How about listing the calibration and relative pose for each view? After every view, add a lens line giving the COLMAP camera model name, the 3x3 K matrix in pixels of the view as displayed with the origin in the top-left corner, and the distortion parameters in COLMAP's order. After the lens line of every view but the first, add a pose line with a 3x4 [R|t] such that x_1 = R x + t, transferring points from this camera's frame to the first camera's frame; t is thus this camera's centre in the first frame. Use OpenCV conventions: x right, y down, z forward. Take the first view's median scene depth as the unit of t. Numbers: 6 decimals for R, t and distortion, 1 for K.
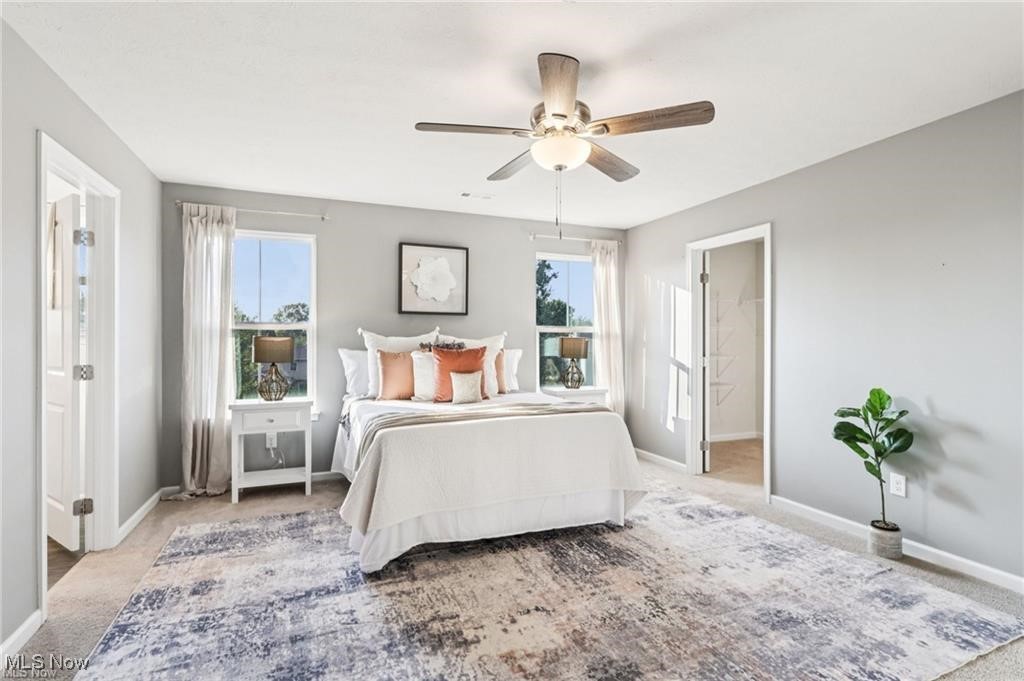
lens RADIAL K [[483.7, 0, 507.3], [0, 483.7, 342.0], [0, 0, 1]] dist [-0.005410, 0.003696]
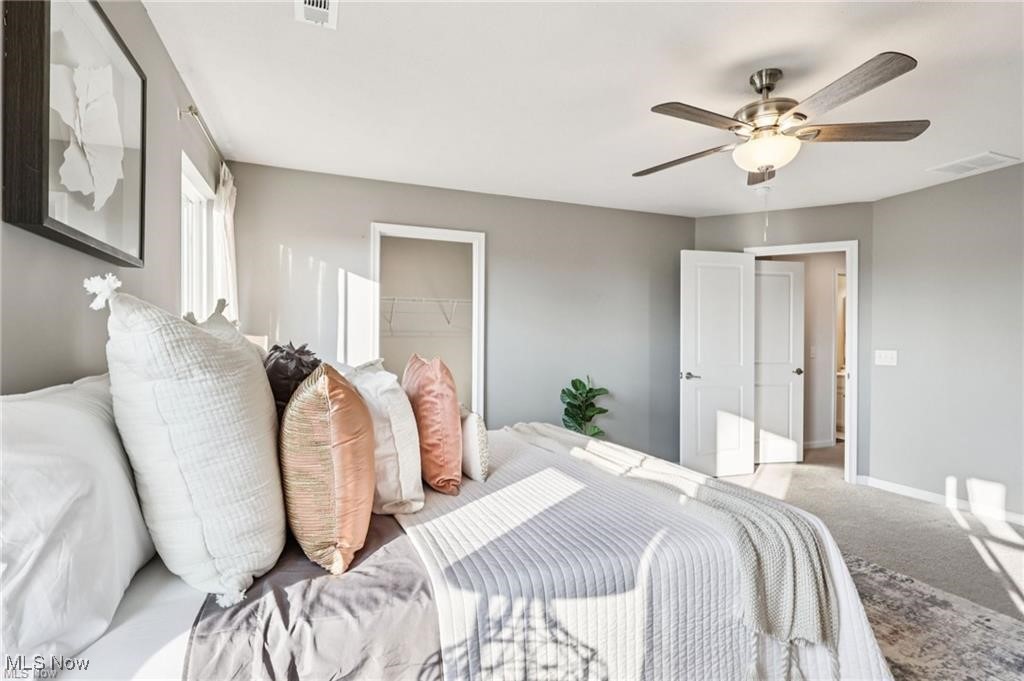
lens RADIAL K [[483.7, 0, 507.2], [0, 483.7, 333.4], [0, 0, 1]] dist [-0.005410, 0.003696]
pose [[0.012872, -0.002035, 0.999915, -0.810197], [-0.000105, 0.999998, 0.002037, -0.029291], [-0.999917, -0.000131, 0.012872, 1.360091]]
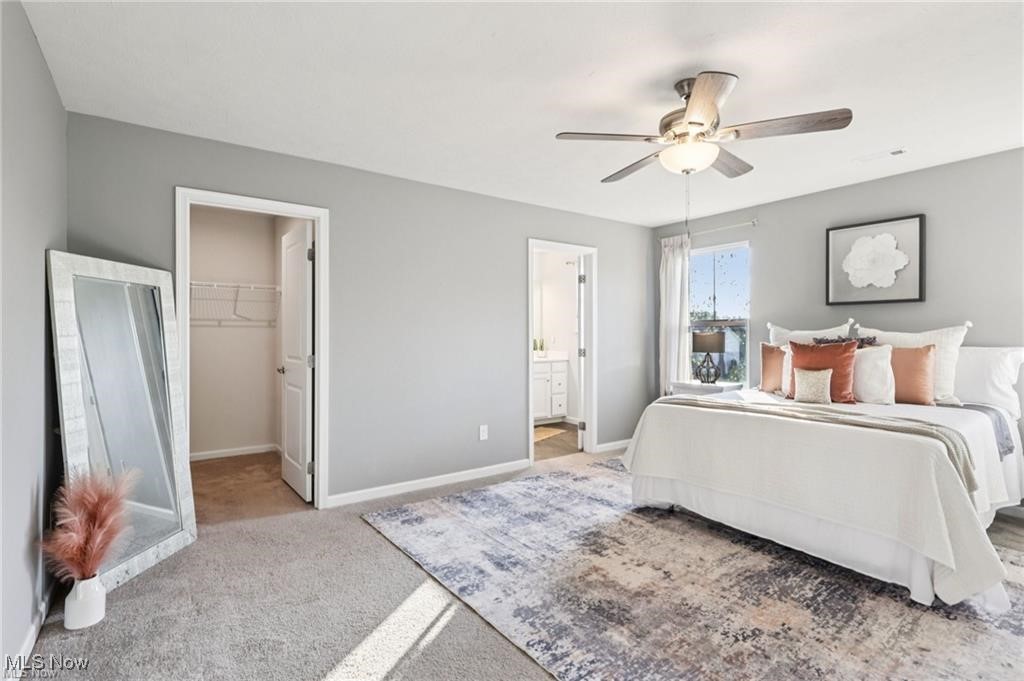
lens RADIAL K [[483.7, 0, 512.8], [0, 483.7, 338.6], [0, 0, 1]] dist [-0.005410, 0.003696]
pose [[0.245735, 0.005592, -0.969321, 0.927955], [0.000801, 0.999982, 0.005972, -0.001756], [0.969337, -0.002244, 0.245726, 0.326102]]
